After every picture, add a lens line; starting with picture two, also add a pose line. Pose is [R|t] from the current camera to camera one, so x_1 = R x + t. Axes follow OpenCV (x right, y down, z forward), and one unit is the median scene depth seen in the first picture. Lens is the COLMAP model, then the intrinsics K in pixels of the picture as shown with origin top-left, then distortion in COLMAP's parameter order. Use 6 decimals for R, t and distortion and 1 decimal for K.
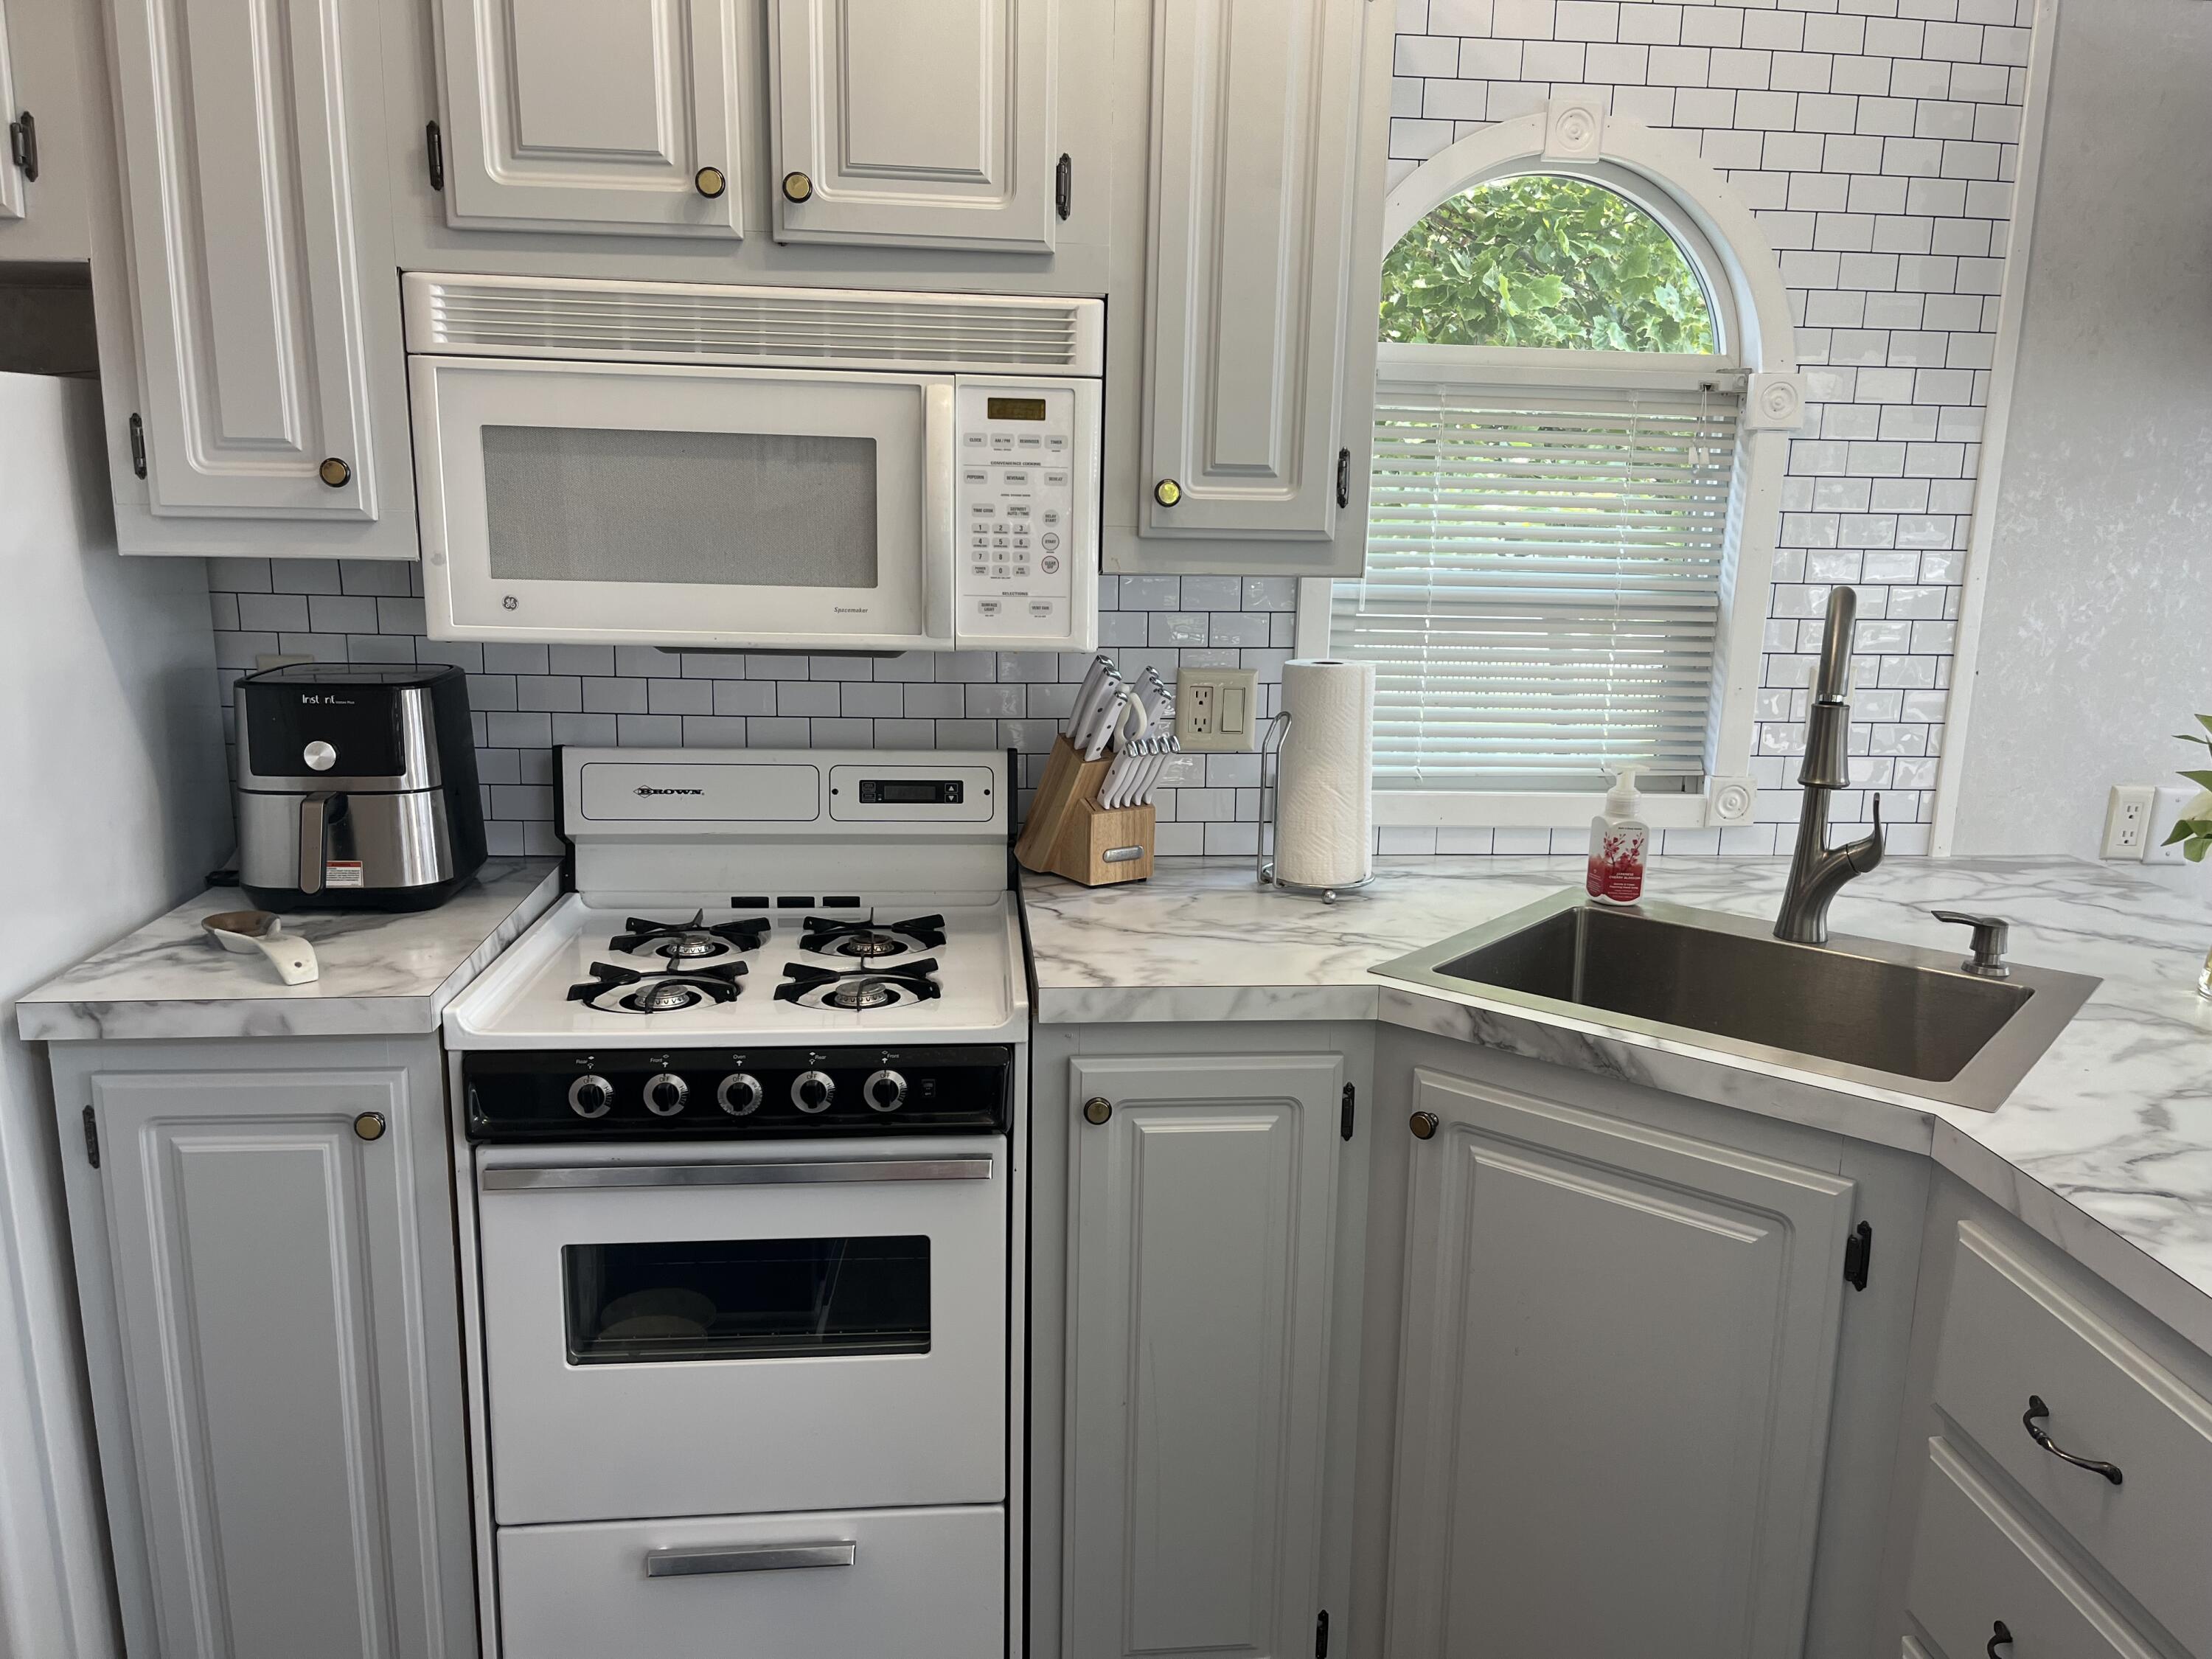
lens RADIAL K [[1666.9, 0, 1115.6], [0, 1666.9, 838.9], [0, 0, 1]] dist [0.013533, -0.027633]
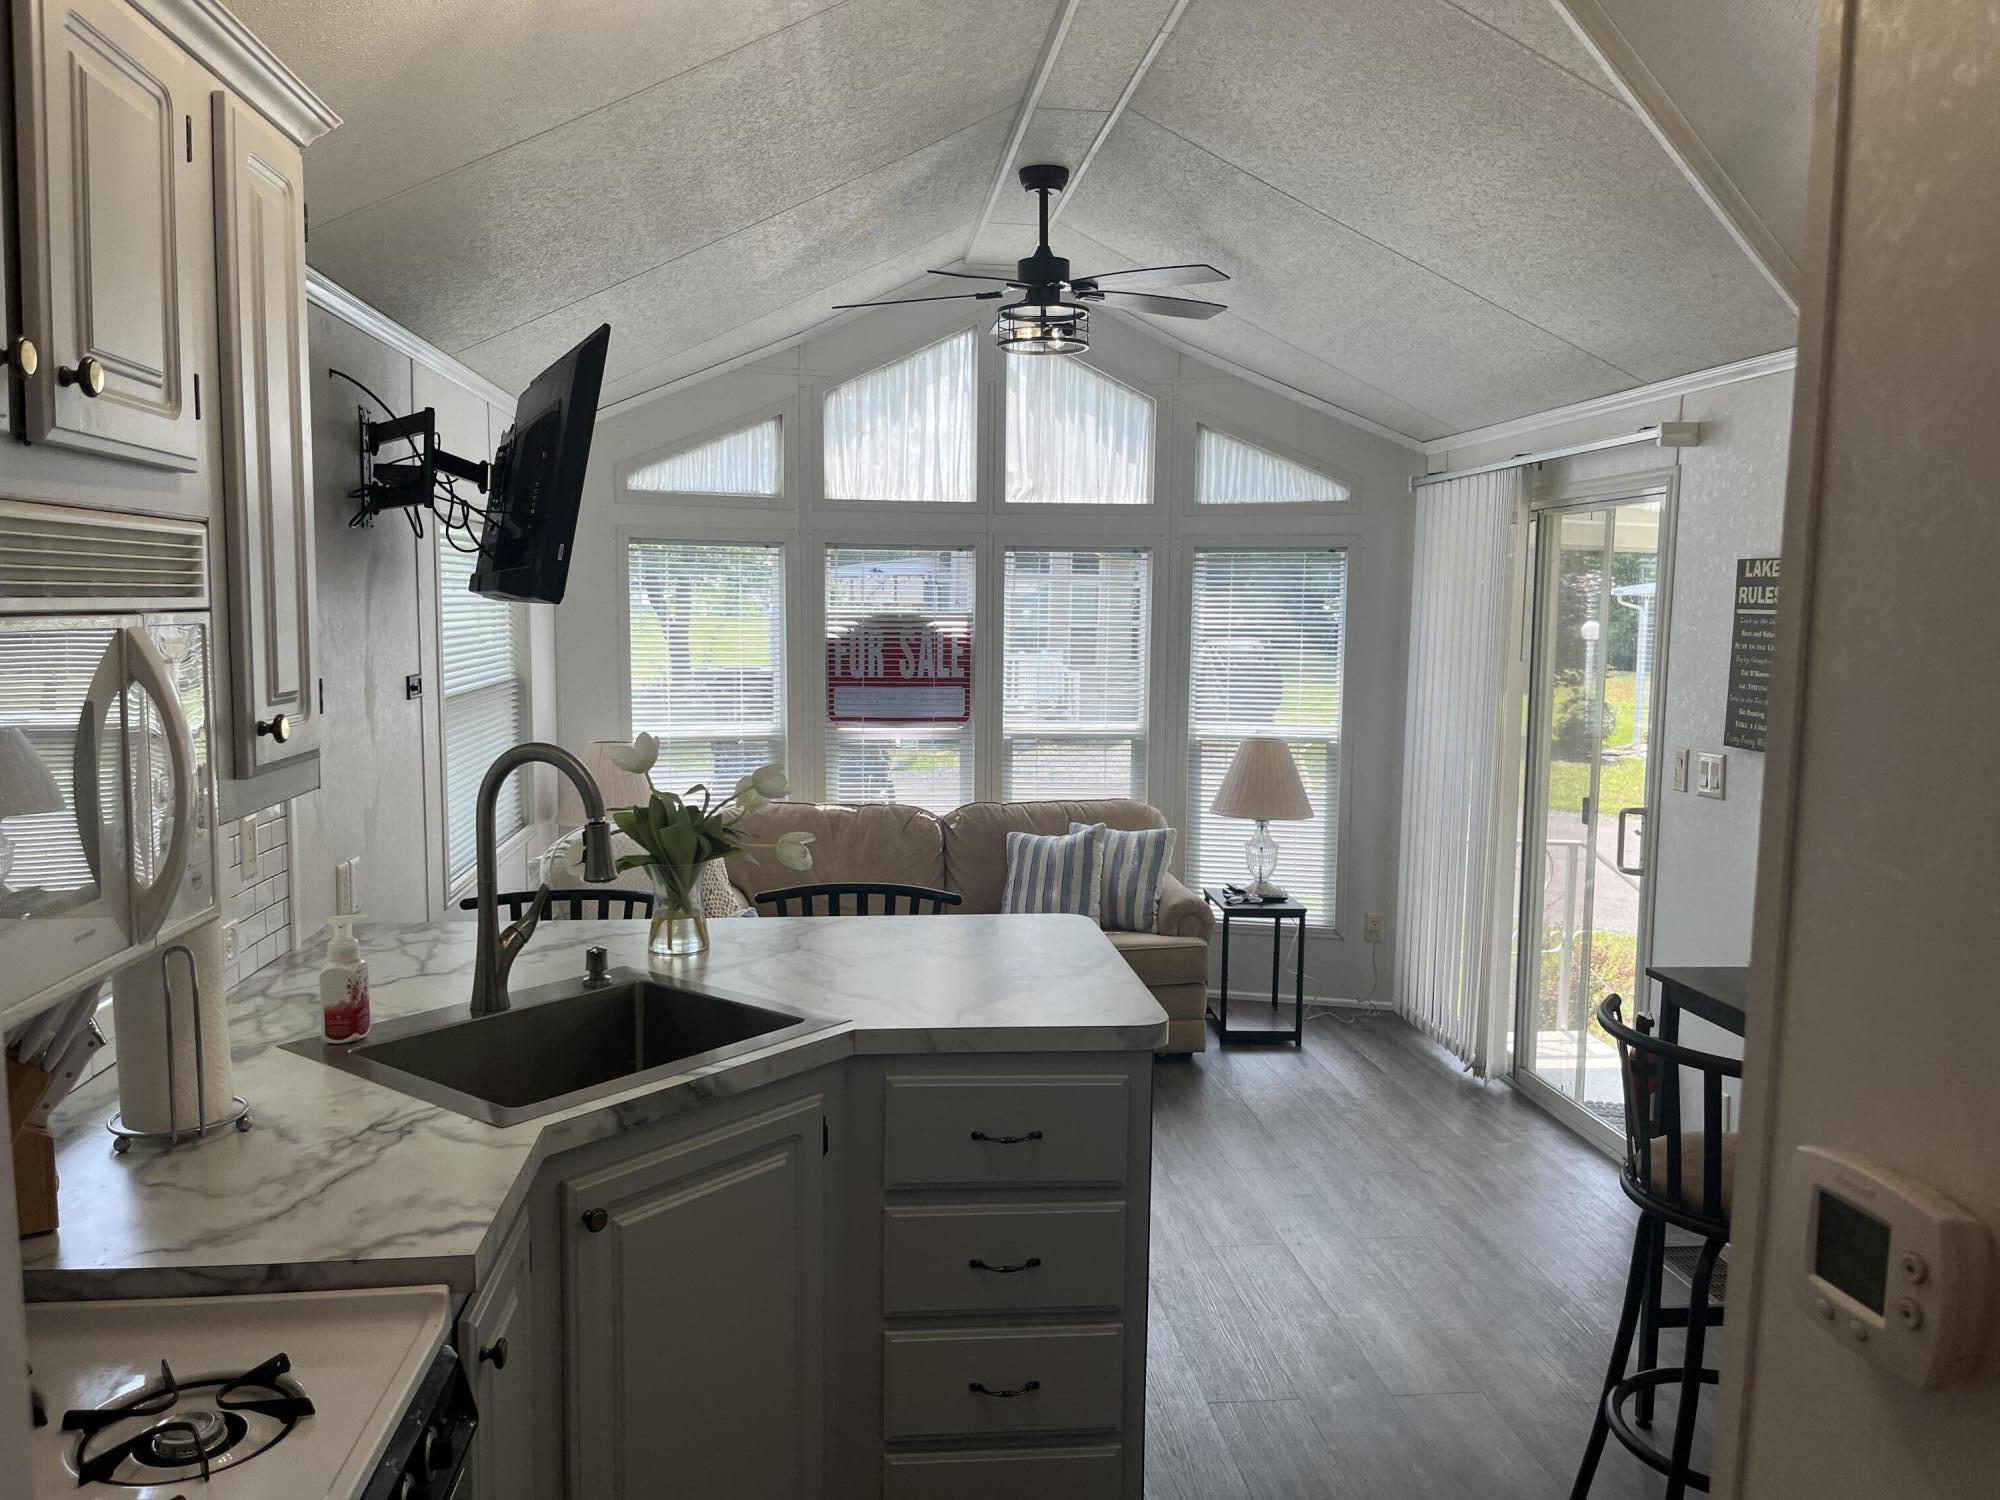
lens RADIAL K [[1507.1, 0, 982.4], [0, 1507.1, 753.1], [0, 0, 1]] dist [0.013533, -0.027633]
pose [[-0.004234, -0.124484, 0.992213, -0.836360], [0.202644, 0.971528, 0.122754, -0.227228], [-0.979243, 0.201586, 0.021112, 0.624350]]
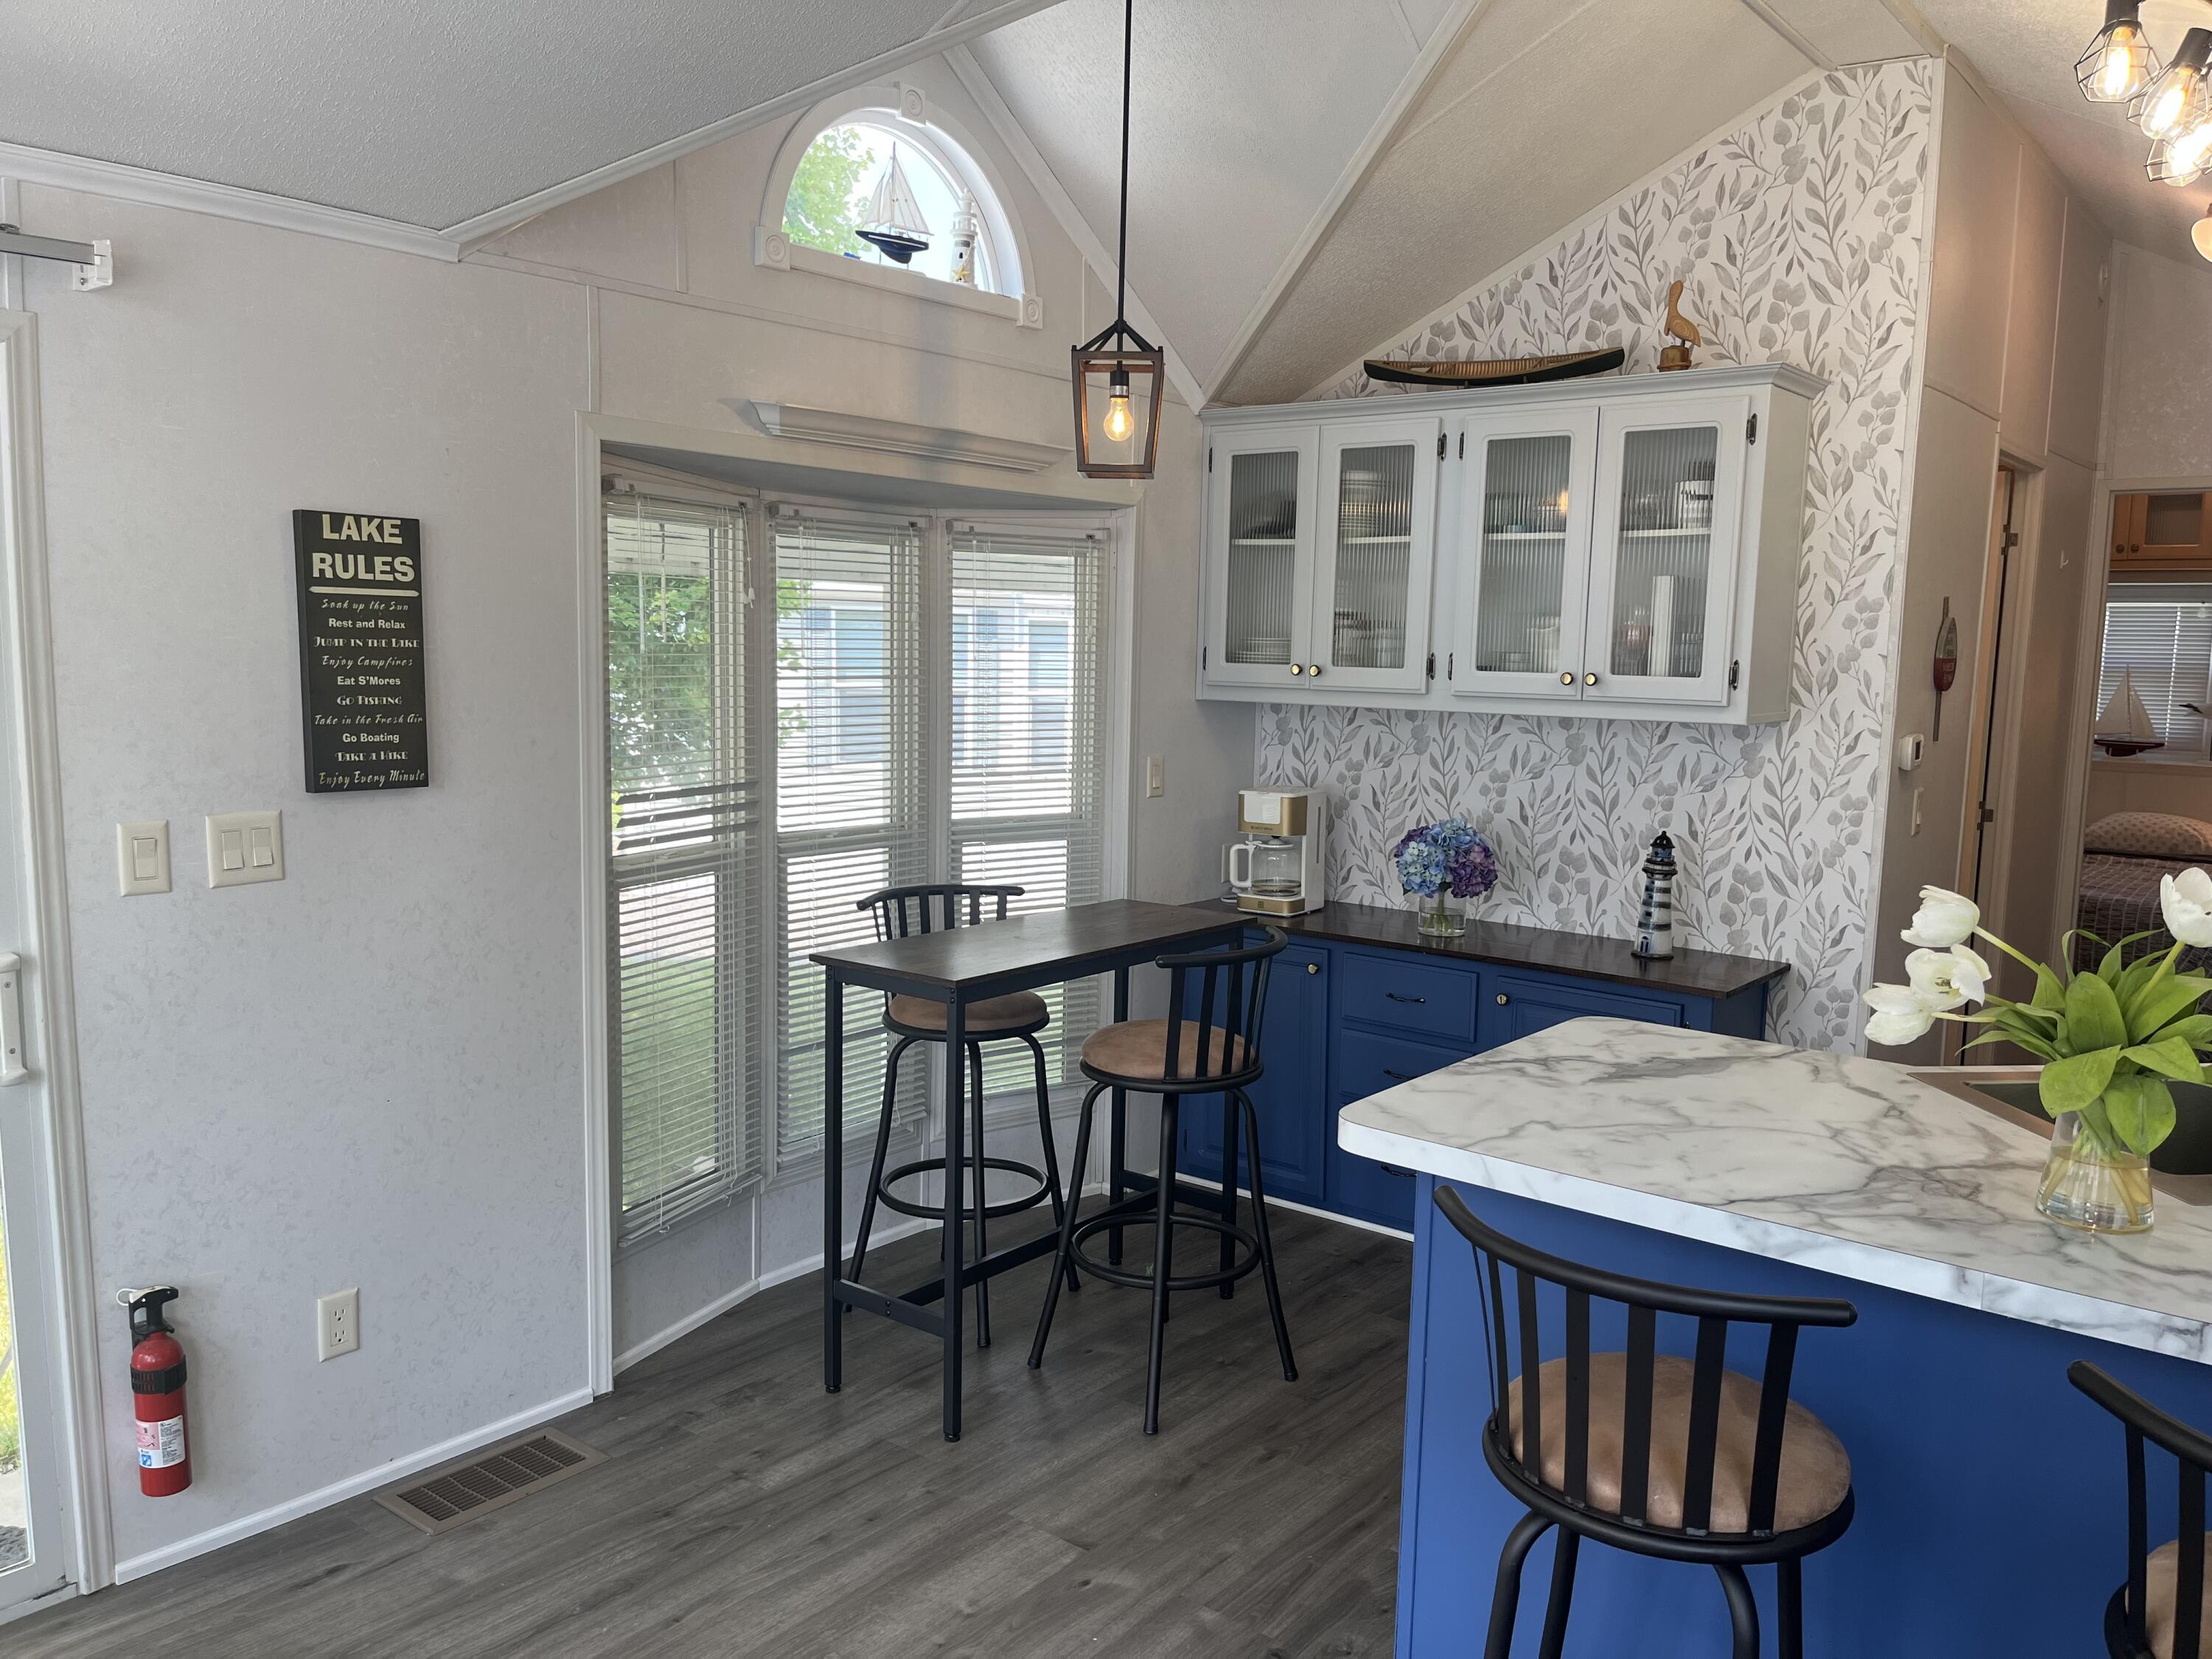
lens RADIAL K [[1666.9, 0, 1101.0], [0, 1666.9, 886.6], [0, 0, 1]] dist [0.013533, -0.027633]
pose [[-0.709273, 0.066236, -0.701816, 1.775937], [-0.185064, 0.943160, 0.276044, -0.250088], [0.680209, 0.325671, -0.656700, 1.185809]]
